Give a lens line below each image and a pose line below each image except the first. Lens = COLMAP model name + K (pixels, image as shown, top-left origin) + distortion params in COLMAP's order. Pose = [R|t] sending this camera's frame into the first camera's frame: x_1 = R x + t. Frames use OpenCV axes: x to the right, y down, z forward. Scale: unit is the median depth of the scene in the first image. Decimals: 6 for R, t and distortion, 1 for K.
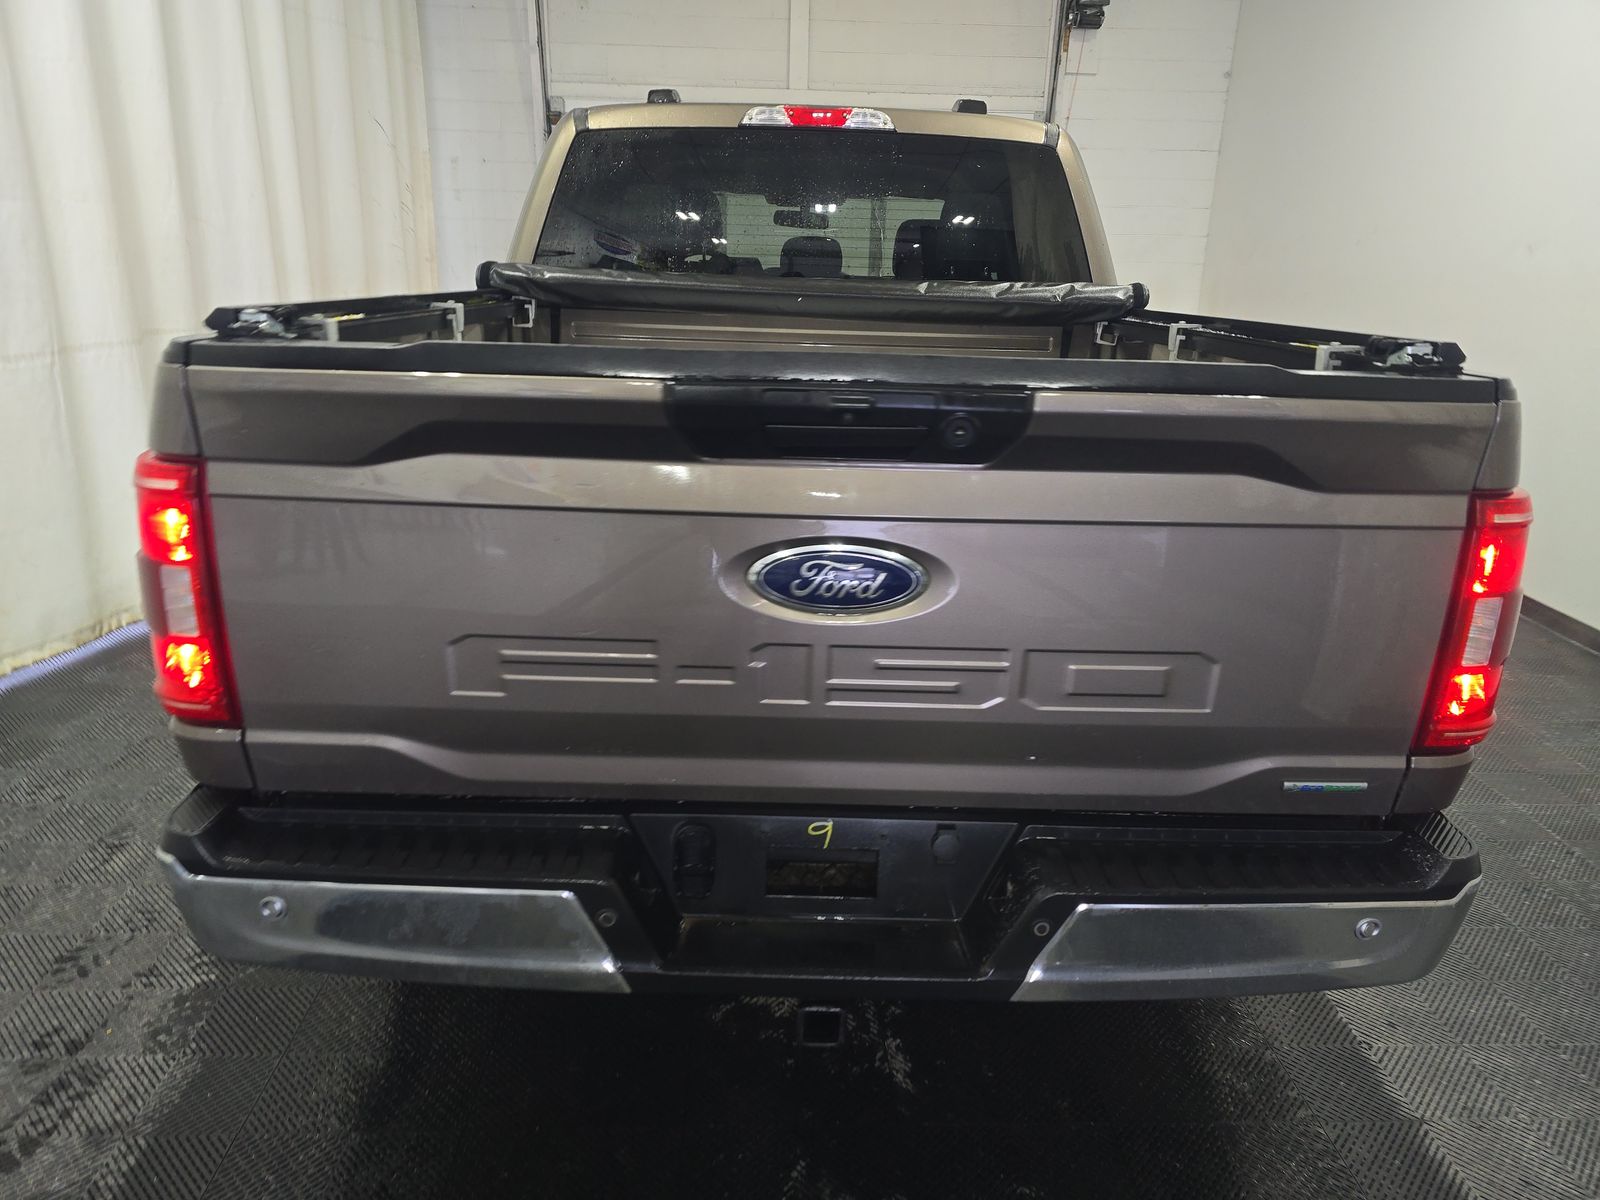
lens RADIAL K [[1063.2, 0, 800.0], [0, 1063.2, 600.0], [0, 0, 1]] dist [-0.000069, 0.000081]
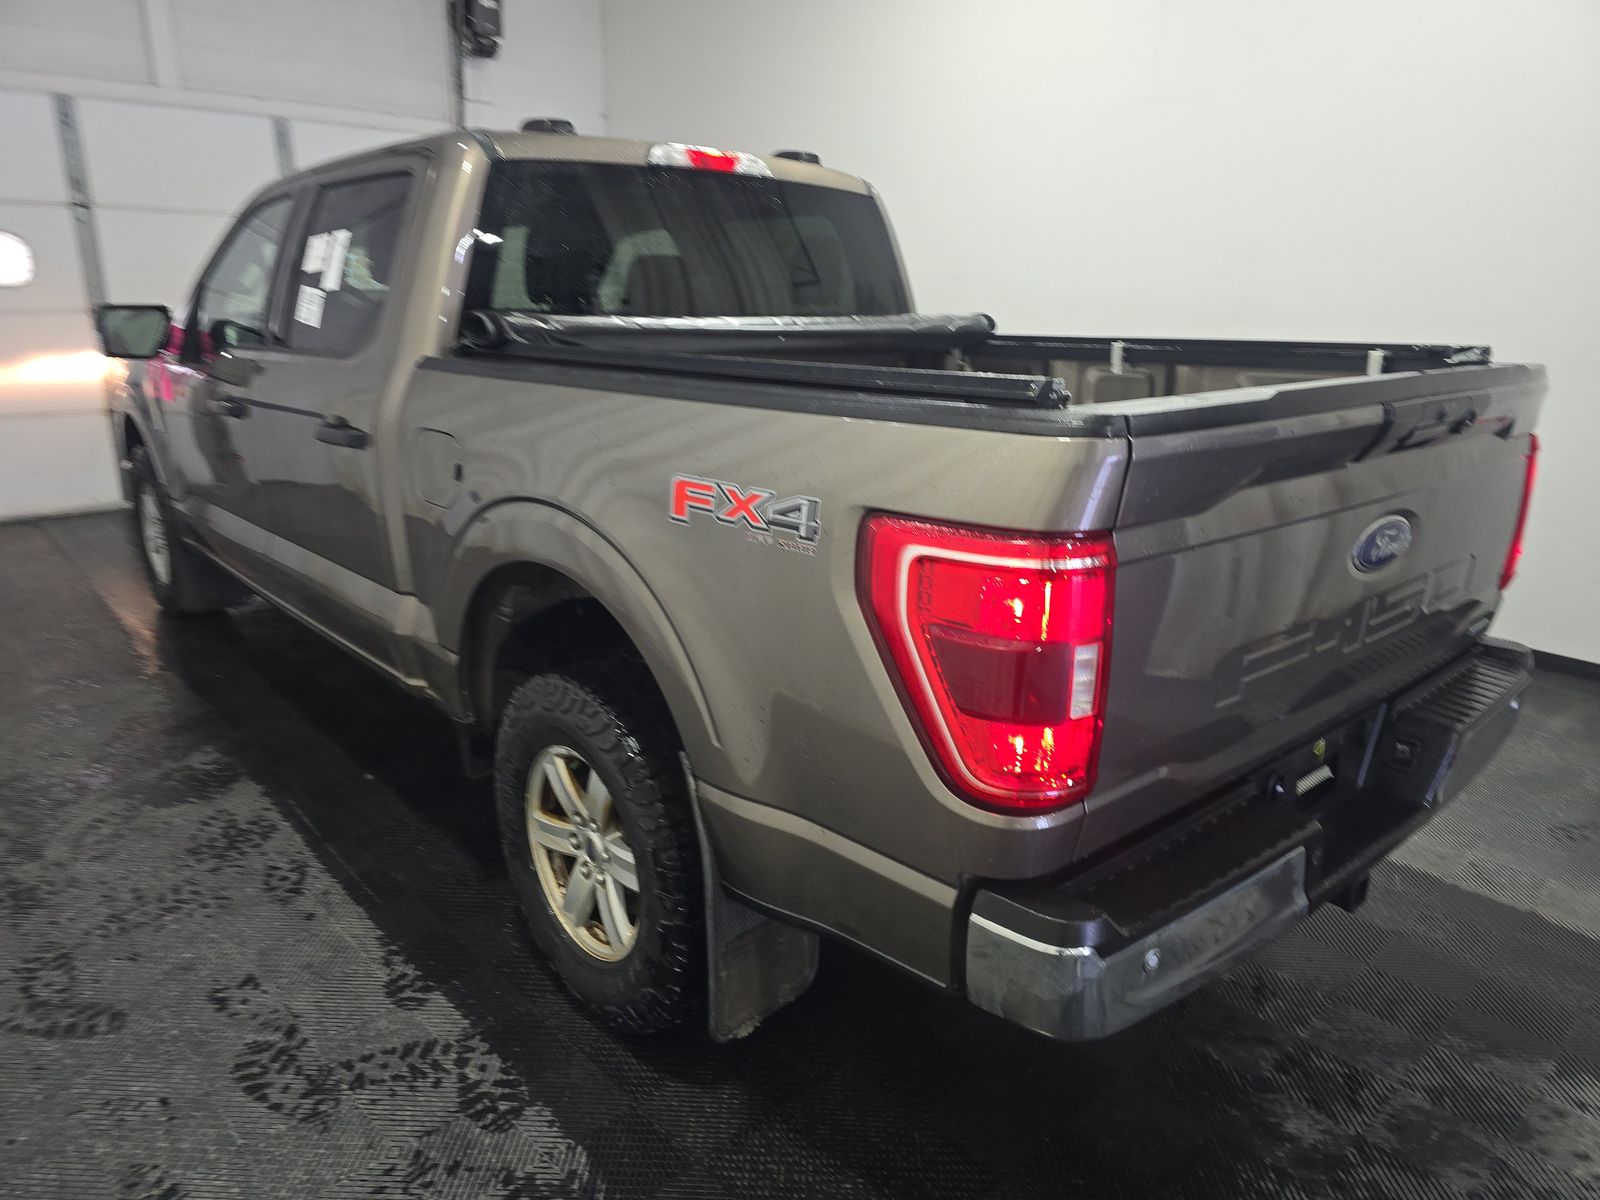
lens RADIAL K [[1086.0, 0, 800.0], [0, 1086.0, 600.0], [0, 0, 1]] dist [0.008487, 0.003011]
pose [[0.739943, -0.201173, 0.641883, -0.669366], [0.216284, 0.974714, 0.056160, -0.087808], [-0.636950, 0.097274, 0.764743, 0.197212]]
